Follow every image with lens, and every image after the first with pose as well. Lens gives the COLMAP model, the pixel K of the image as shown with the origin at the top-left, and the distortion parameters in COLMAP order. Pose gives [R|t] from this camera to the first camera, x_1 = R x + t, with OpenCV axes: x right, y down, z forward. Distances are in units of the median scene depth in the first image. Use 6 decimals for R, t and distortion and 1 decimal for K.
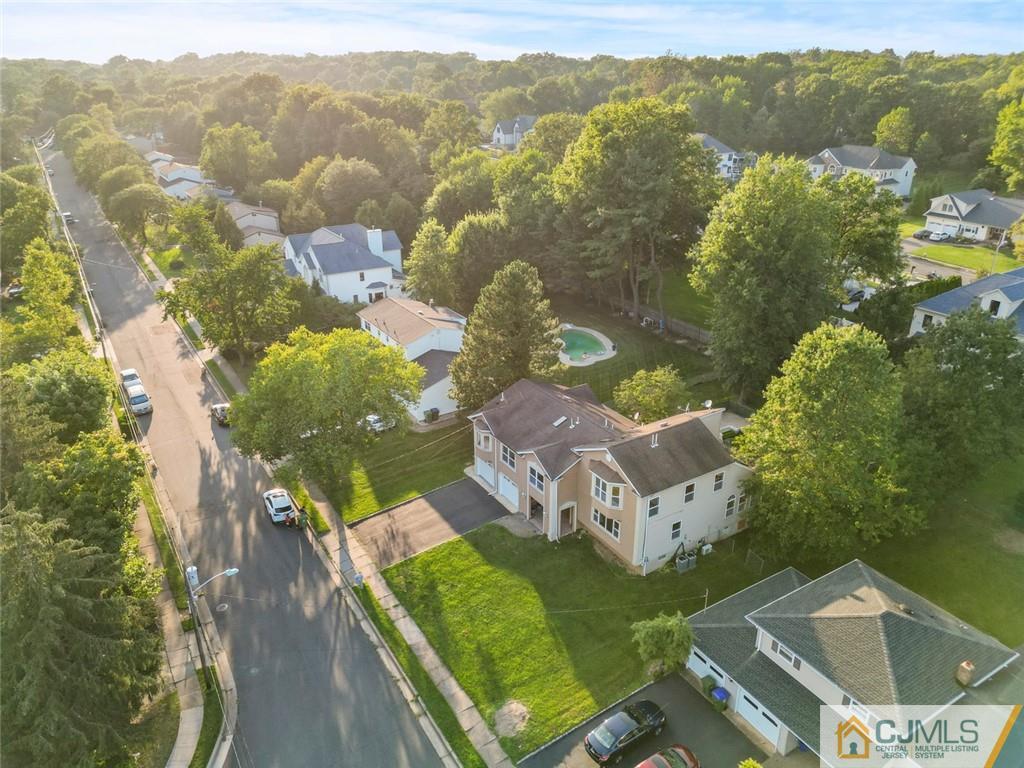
lens RADIAL K [[719.2, 0, 512.0], [0, 719.2, 384.0], [0, 0, 1]] dist [0.098041, -0.095979]
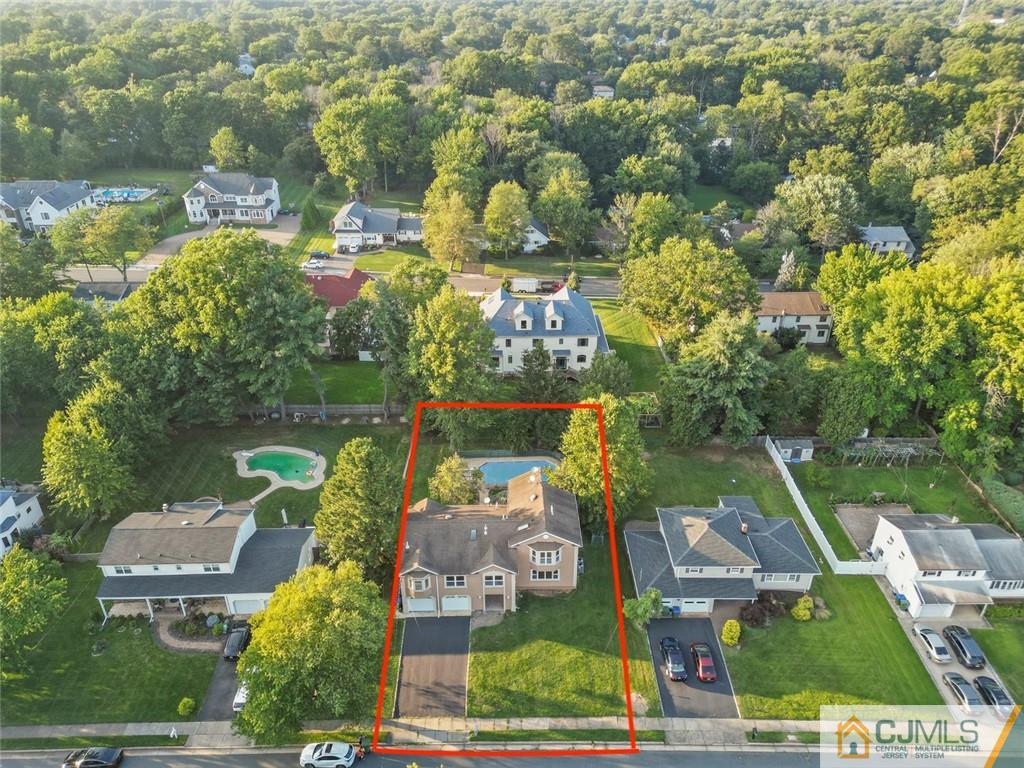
lens RADIAL K [[719.2, 0, 512.0], [0, 719.2, 384.0], [0, 0, 1]] dist [0.098041, -0.095979]
pose [[0.525413, -0.412207, 0.744329, -0.782182], [0.347710, 0.902449, 0.254329, -0.518908], [-0.776556, 0.125183, 0.617487, 0.068863]]
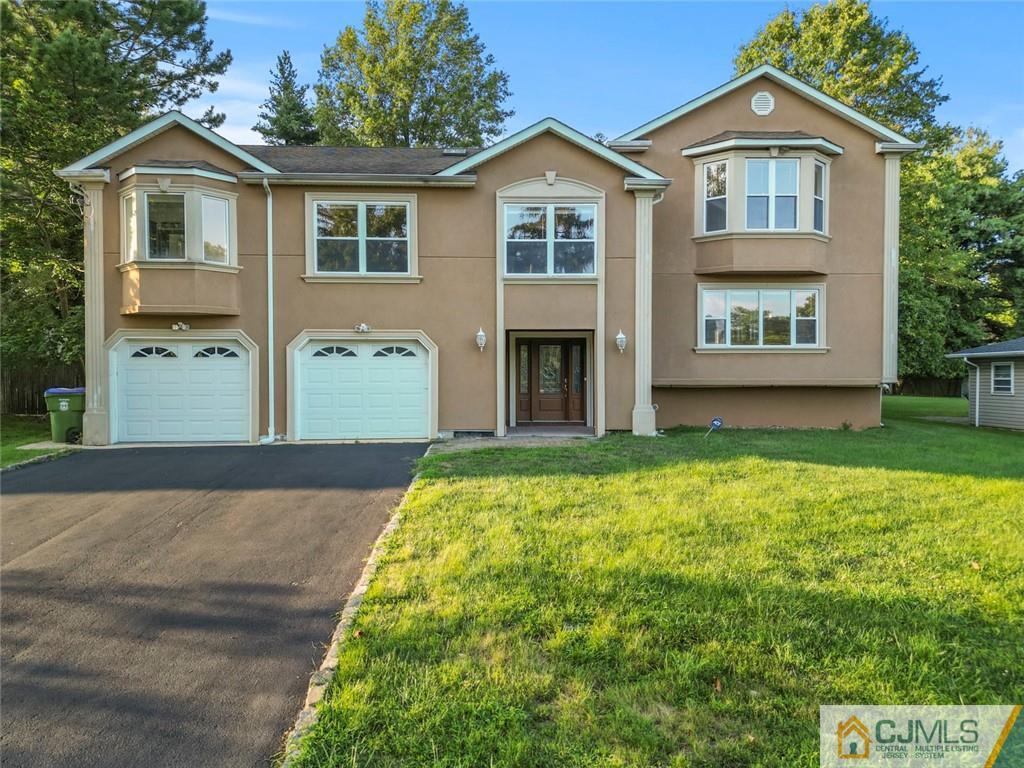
lens RADIAL K [[719.2, 0, 512.0], [0, 719.2, 384.0], [0, 0, 1]] dist [0.098041, -0.095979]
pose [[0.507746, -0.005395, 0.861490, -0.209482], [0.347021, 0.916548, -0.198788, 0.226096], [-0.788524, 0.399889, 0.467246, 0.857469]]
